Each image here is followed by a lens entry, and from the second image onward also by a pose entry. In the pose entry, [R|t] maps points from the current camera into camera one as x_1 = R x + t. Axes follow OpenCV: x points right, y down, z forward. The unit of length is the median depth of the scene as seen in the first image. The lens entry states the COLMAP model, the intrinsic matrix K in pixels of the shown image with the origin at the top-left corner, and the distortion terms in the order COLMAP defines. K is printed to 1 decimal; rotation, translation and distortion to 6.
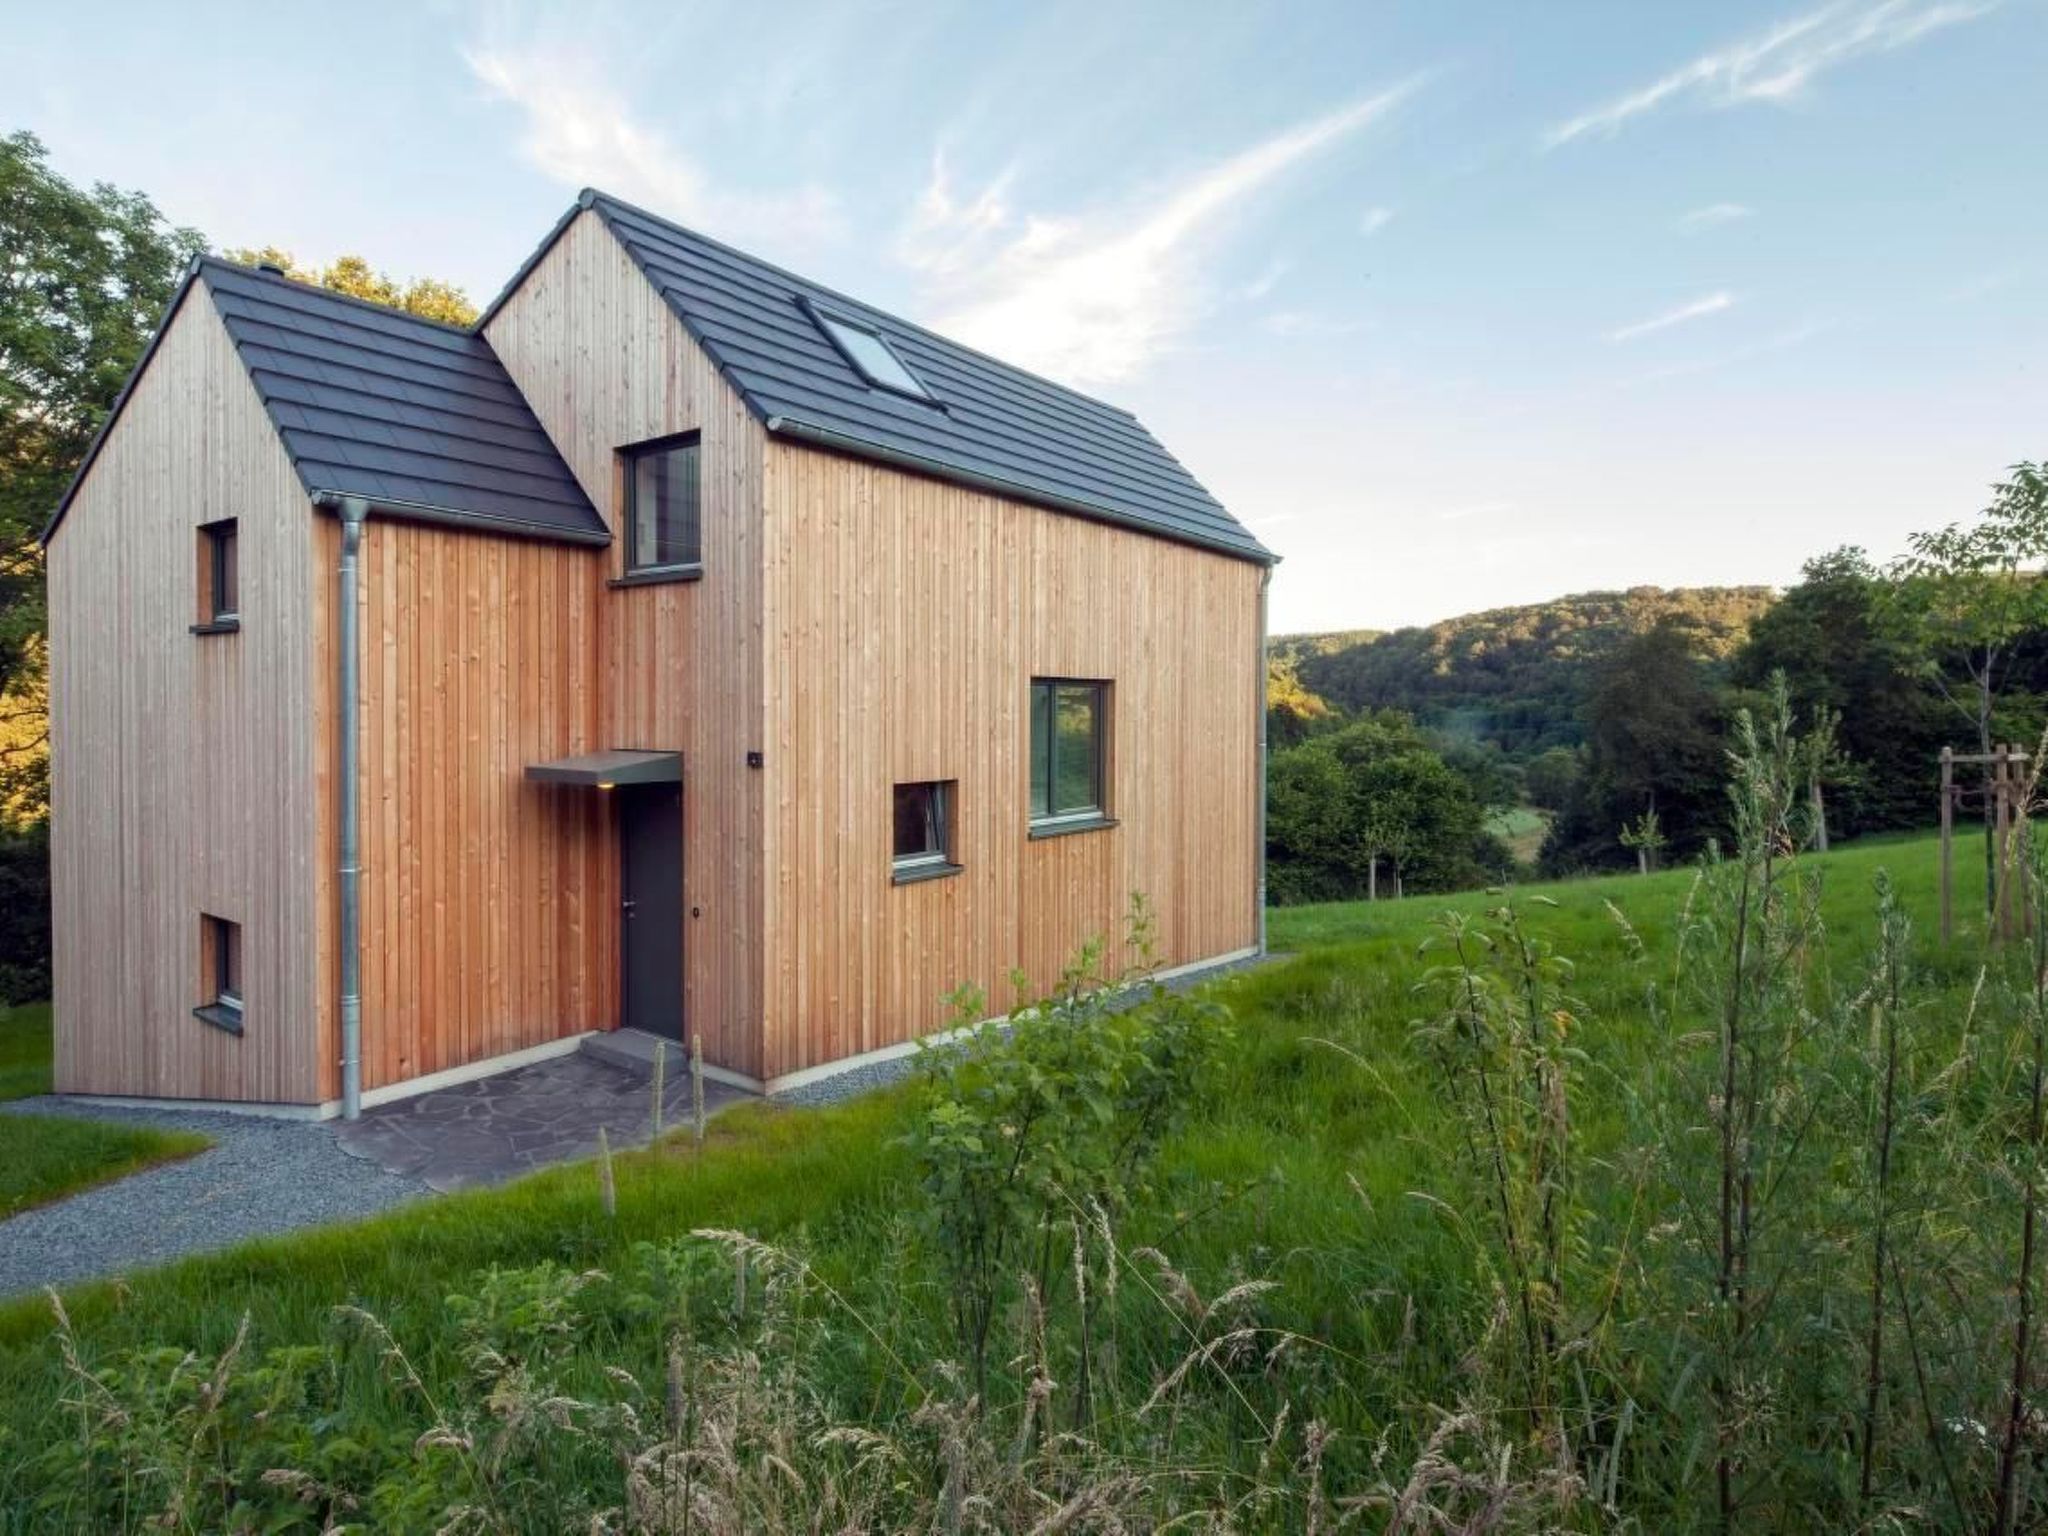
lens RADIAL K [[1544.1, 0, 1071.9], [0, 1544.1, 807.4], [0, 0, 1]] dist [-0.005571, -0.005971]
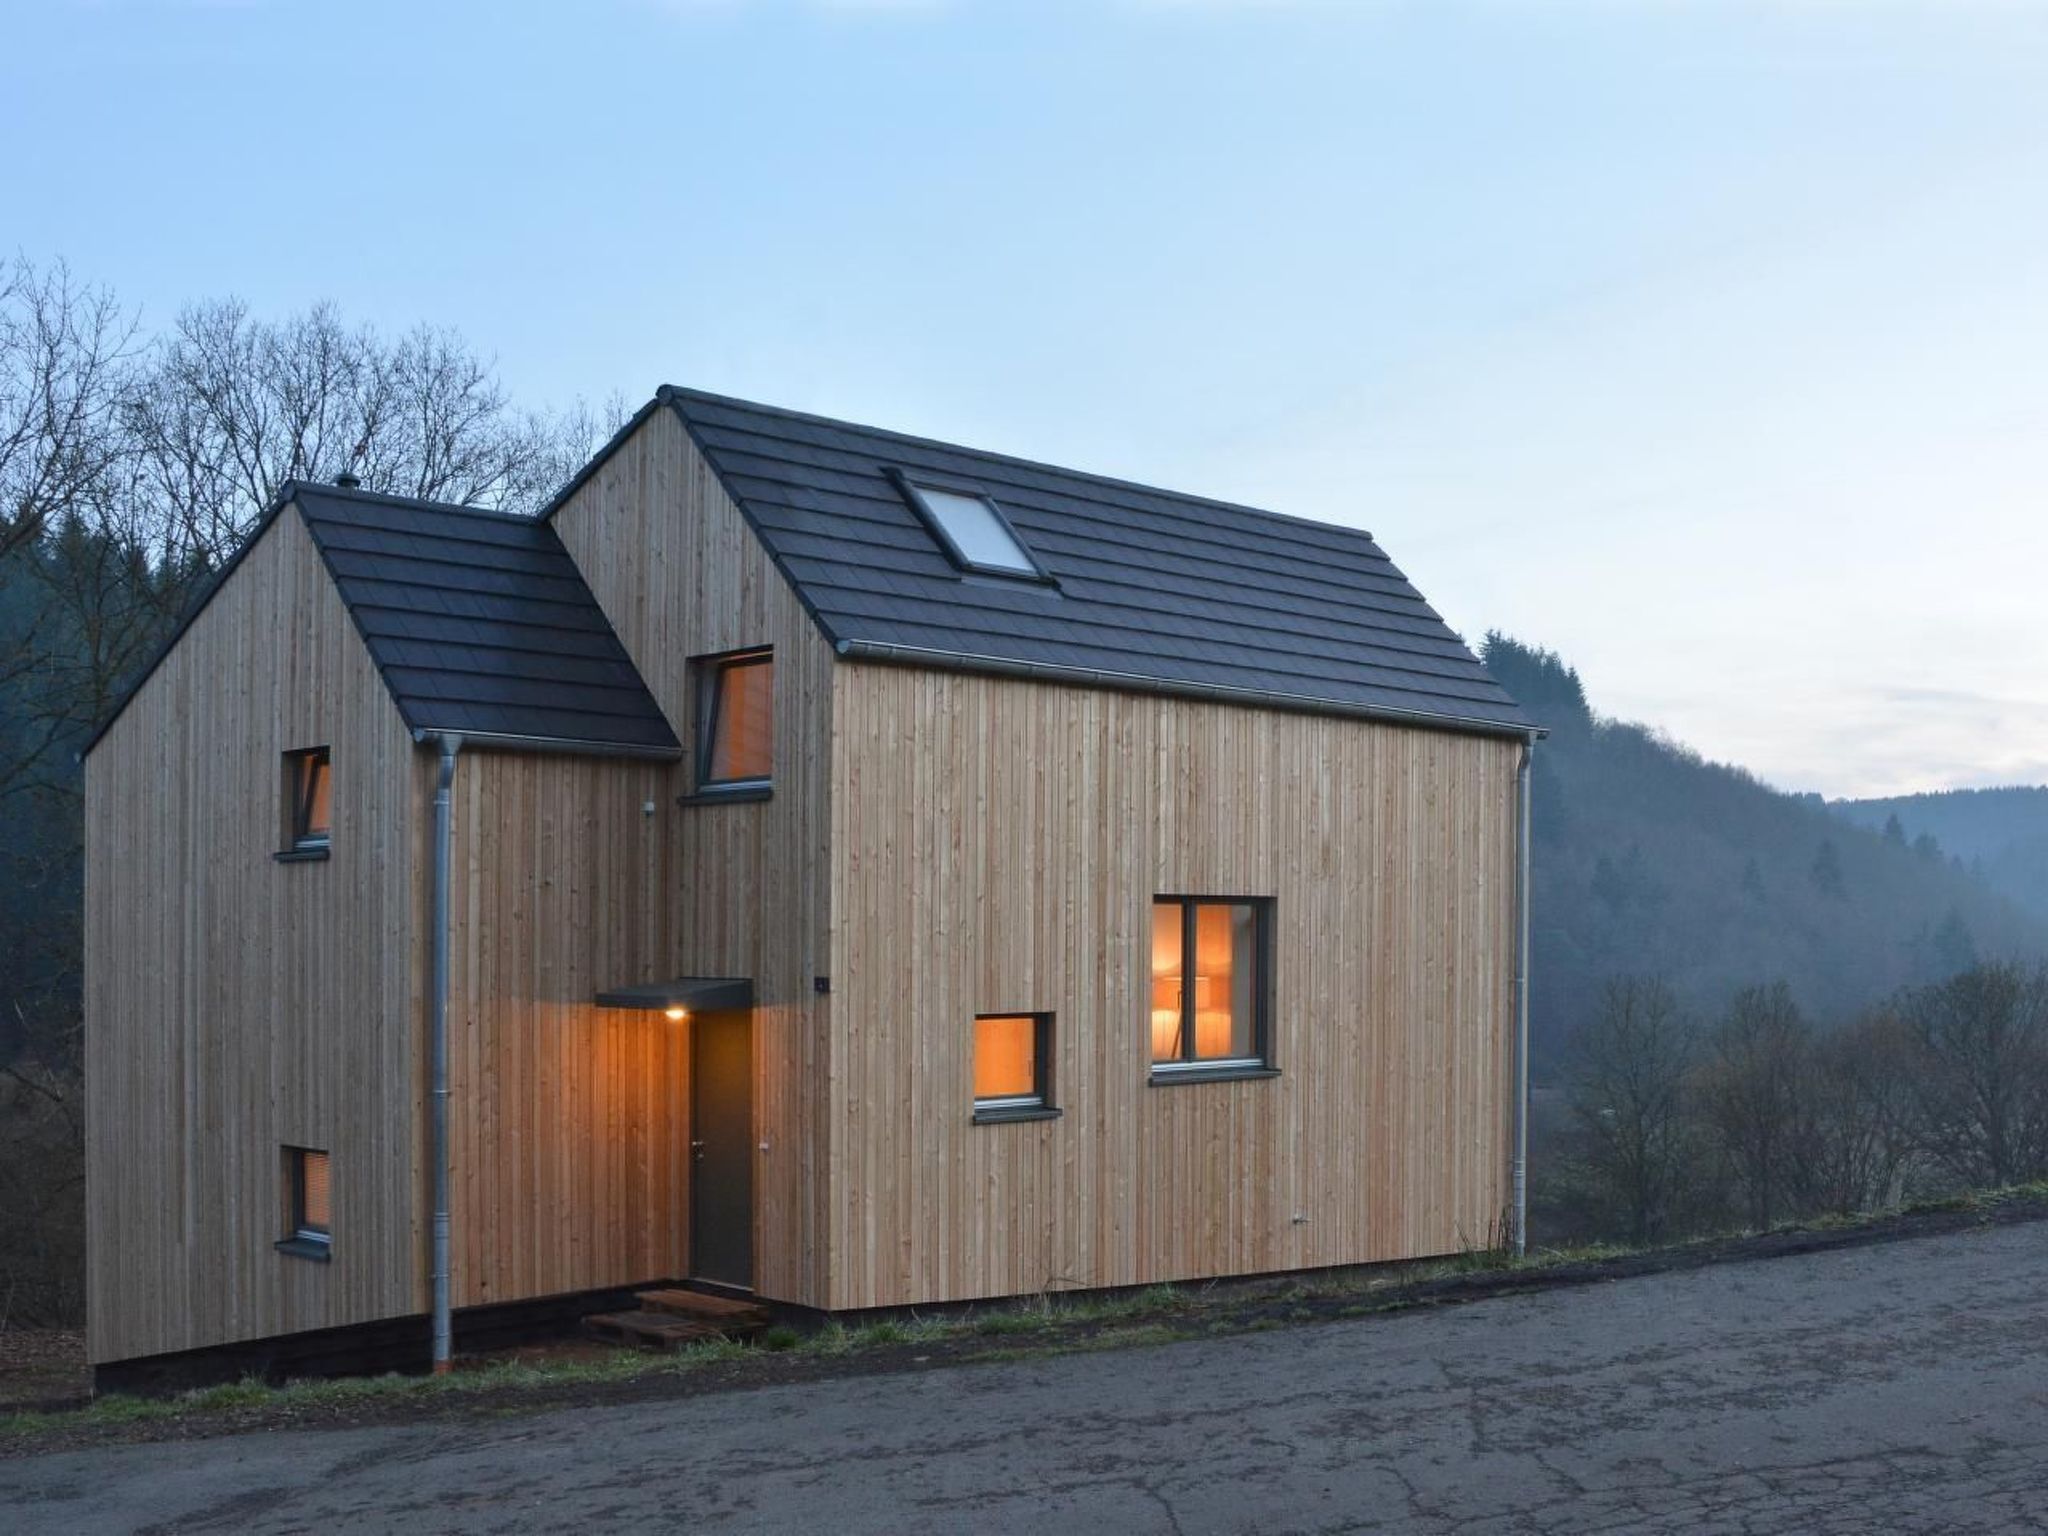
lens RADIAL K [[3135.8, 0, 1024.0], [0, 3135.8, 768.0], [0, 0, 1]] dist [-0.475352, 0.042875]
pose [[0.984667, -0.020660, -0.173217, 0.239218], [-0.000727, 0.992468, -0.122506, 0.067360], [0.174443, 0.120753, 0.977235, -0.833793]]
